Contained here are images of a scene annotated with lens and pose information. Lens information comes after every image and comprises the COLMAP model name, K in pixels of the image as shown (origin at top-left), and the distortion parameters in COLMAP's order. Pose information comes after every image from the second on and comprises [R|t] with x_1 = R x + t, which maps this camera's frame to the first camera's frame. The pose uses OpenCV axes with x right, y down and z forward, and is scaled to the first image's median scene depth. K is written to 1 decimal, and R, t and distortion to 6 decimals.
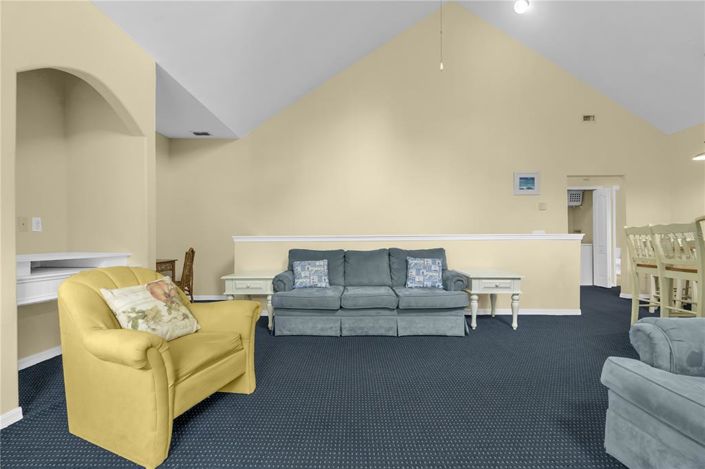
lens RADIAL K [[312.5, 0, 352.1], [0, 312.5, 237.7], [0, 0, 1]] dist [-0.000339, -0.000295]
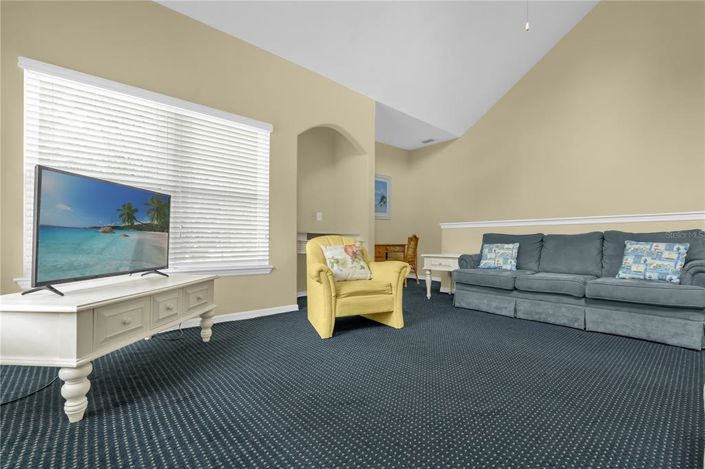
lens RADIAL K [[312.5, 0, 353.1], [0, 312.5, 239.6], [0, 0, 1]] dist [-0.000339, -0.000295]
pose [[0.673546, 0.004470, -0.739132, 0.320216], [-0.002098, 0.999989, 0.004135, 0.061767], [0.739142, -0.001234, 0.673548, -0.036612]]
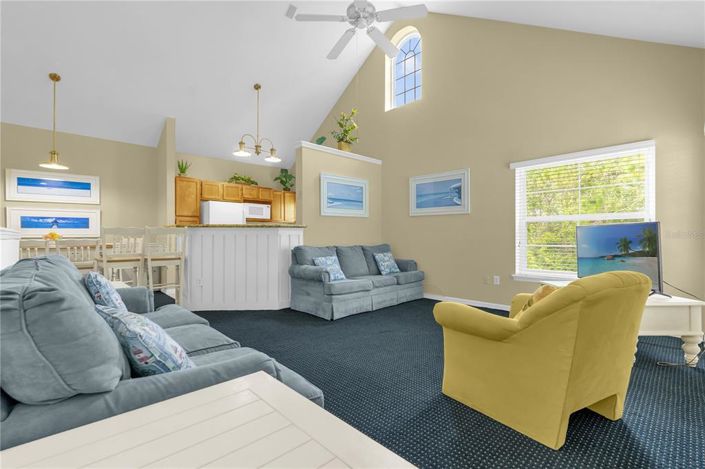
lens RADIAL K [[312.5, 0, 353.9], [0, 312.5, 233.8], [0, 0, 1]] dist [-0.000339, -0.000295]
pose [[-0.692265, 0.009207, 0.721585, -0.484124], [0.000471, 0.999924, -0.012306, 0.000845], [-0.721643, -0.008179, -0.692217, 1.121510]]
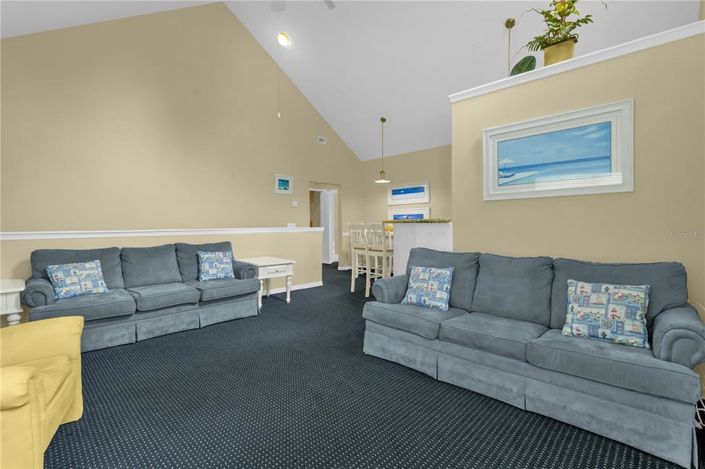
lens RADIAL K [[322.5, 0, 350.0], [0, 322.5, 229.0], [0, 0, 1]] dist [-0.004096, 0.000086]
pose [[0.697164, -0.009597, 0.716848, -0.254819], [-0.004289, 0.999837, 0.017557, -0.036558], [-0.716899, -0.015315, 0.697009, -0.106914]]
